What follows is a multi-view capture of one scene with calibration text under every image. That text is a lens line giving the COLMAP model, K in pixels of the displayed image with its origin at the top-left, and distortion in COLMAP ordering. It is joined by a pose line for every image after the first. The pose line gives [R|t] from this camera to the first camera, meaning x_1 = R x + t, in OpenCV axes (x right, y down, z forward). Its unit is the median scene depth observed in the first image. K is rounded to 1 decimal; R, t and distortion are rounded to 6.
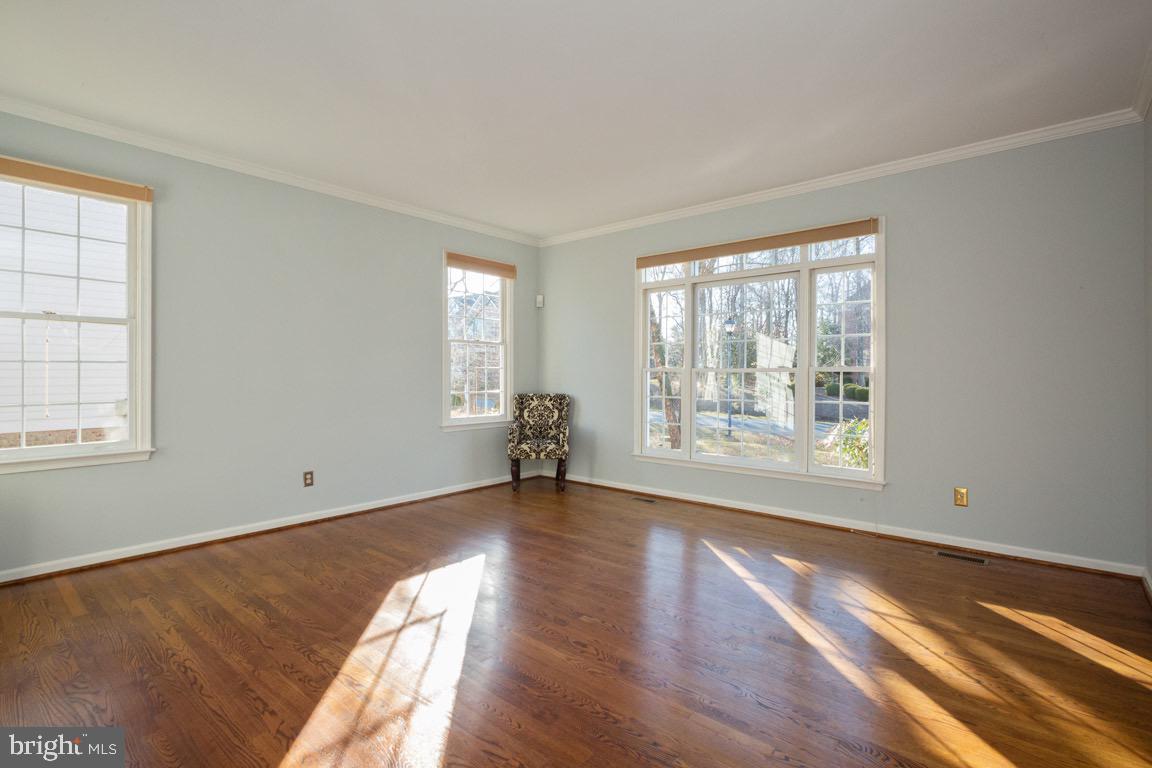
lens RADIAL K [[547.3, 0, 570.1], [0, 547.3, 379.6], [0, 0, 1]] dist [-0.014923, 0.000186]
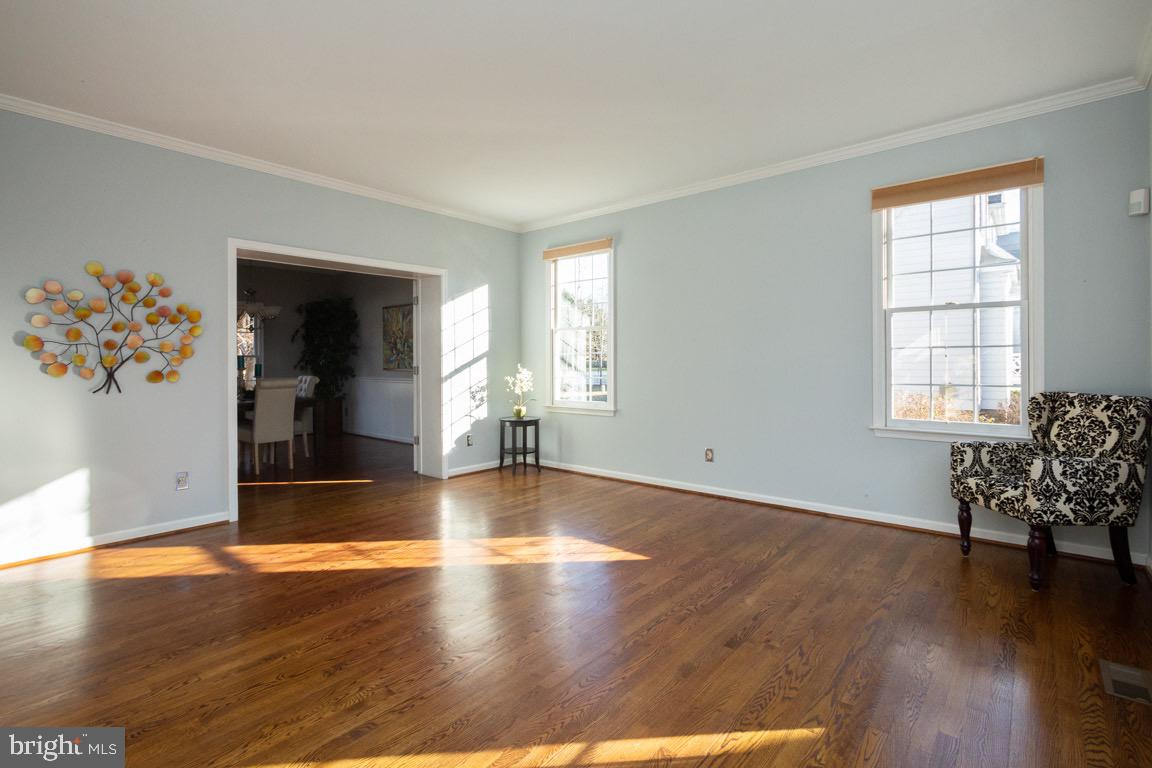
lens RADIAL K [[554.1, 0, 573.2], [0, 554.1, 360.3], [0, 0, 1]] dist [0.000576, 0.000320]
pose [[-0.016767, -0.003400, -0.999854, 0.506833], [-0.000653, 0.999994, -0.003389, -0.003024], [0.999859, 0.000596, -0.016769, 0.588813]]
